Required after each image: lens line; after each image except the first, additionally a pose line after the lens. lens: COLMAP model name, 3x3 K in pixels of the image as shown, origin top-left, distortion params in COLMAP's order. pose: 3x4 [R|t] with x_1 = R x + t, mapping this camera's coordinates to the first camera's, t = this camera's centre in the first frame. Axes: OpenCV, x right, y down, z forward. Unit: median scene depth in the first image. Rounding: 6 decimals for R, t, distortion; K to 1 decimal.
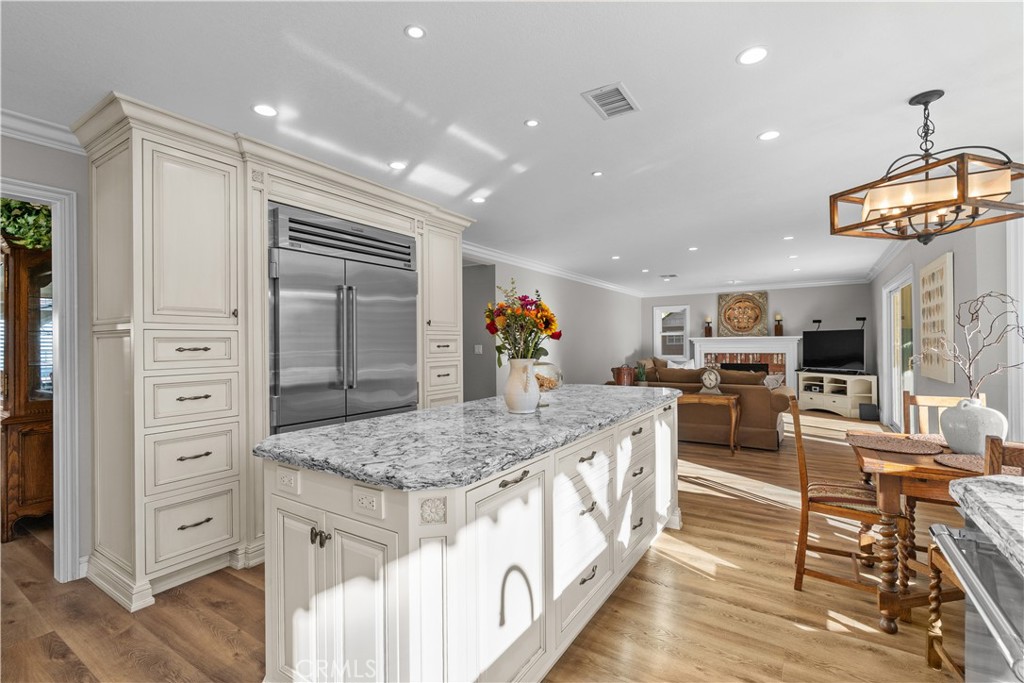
lens RADIAL K [[464.5, 0, 511.9], [0, 464.5, 342.6], [0, 0, 1]] dist [-0.000244, 0.000551]
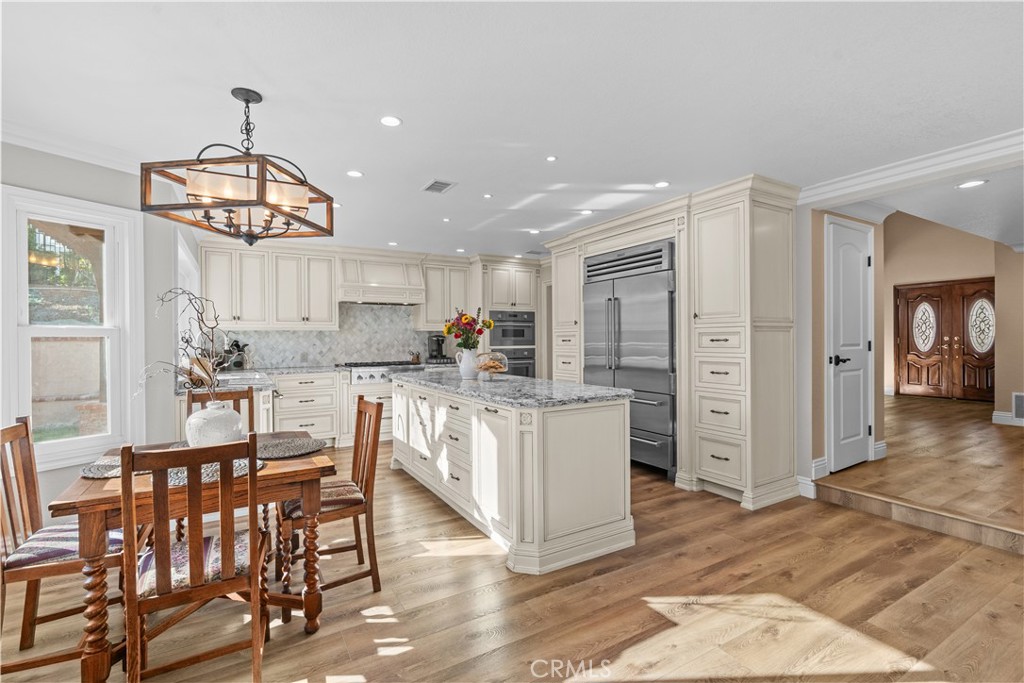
lens RADIAL K [[464.5, 0, 511.9], [0, 464.5, 342.6], [0, 0, 1]] dist [-0.000244, 0.000551]
pose [[-0.447454, 0.018964, -0.894106, 0.396075], [0.014854, 0.999795, 0.013772, -0.002698], [0.894184, -0.007119, -0.447644, 0.501726]]
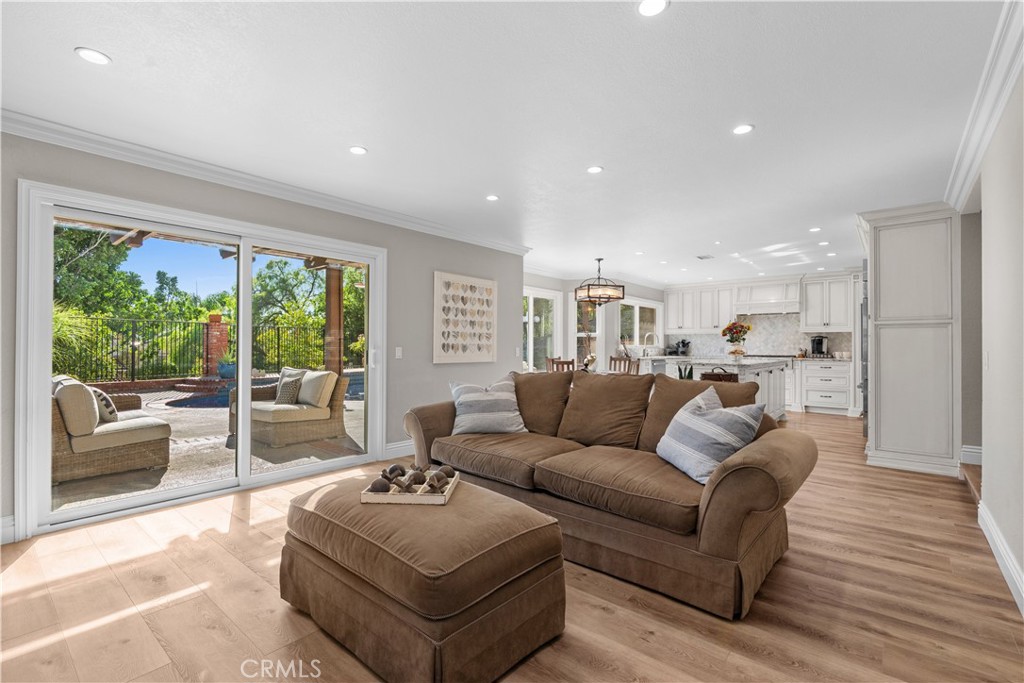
lens RADIAL K [[459.3, 0, 512.0], [0, 459.3, 341.5], [0, 0, 1]] dist [-0.000704, 0.000332]
pose [[-0.992312, 0.005812, 0.123624, 0.283297], [0.004134, 0.999896, -0.013828, 0.016196], [-0.123692, -0.013211, -0.992233, 1.070327]]
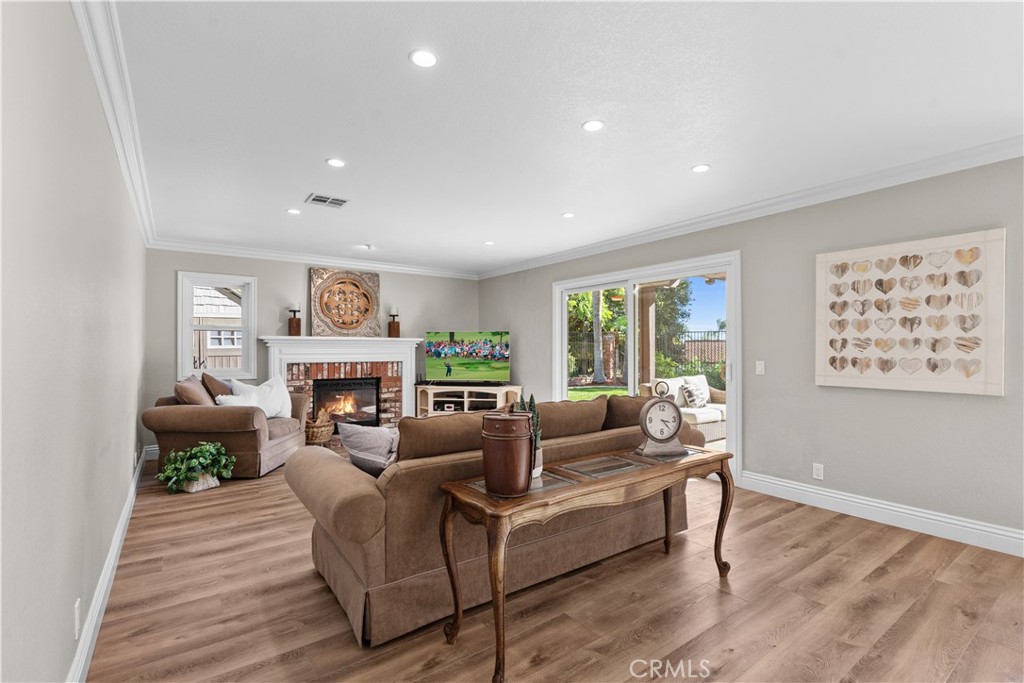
lens RADIAL K [[464.5, 0, 511.9], [0, 464.5, 342.6], [0, 0, 1]] dist [-0.000244, 0.000551]
pose [[0.353795, 0.023107, 0.935038, -0.032389], [-0.007554, 0.999733, -0.021848, 0.008765], [-0.935293, 0.000666, 0.353875, 0.617663]]
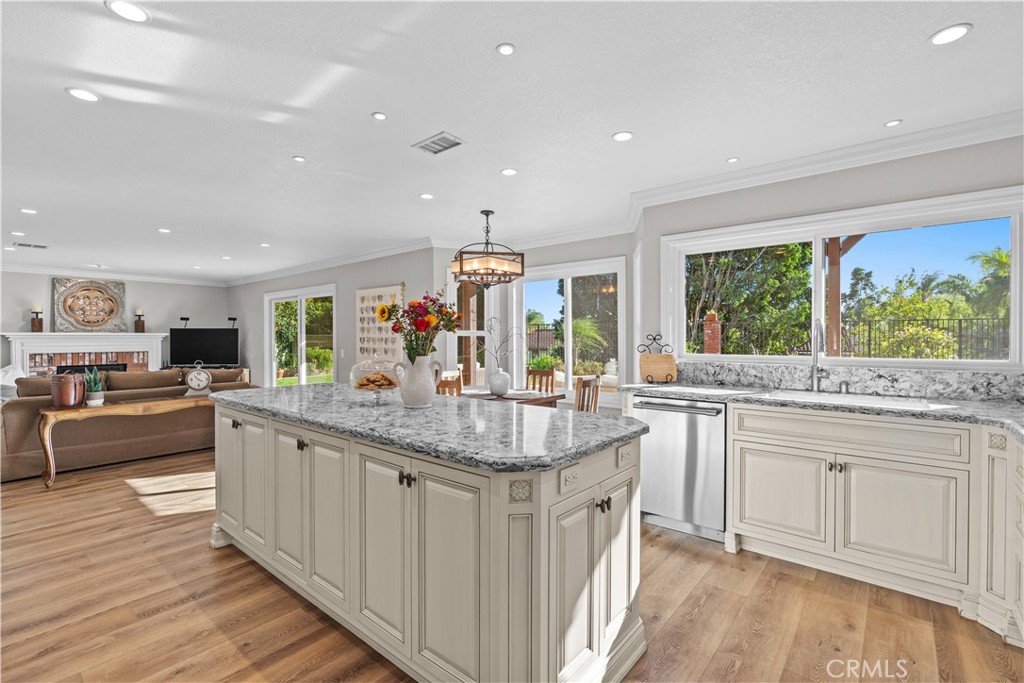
lens RADIAL K [[464.5, 0, 511.9], [0, 464.5, 342.6], [0, 0, 1]] dist [-0.000244, 0.000551]
pose [[0.125012, -0.001460, 0.992154, -0.257537], [-0.004126, 0.999990, 0.001991, 0.000621], [-0.992147, -0.004342, 0.125005, 0.170767]]
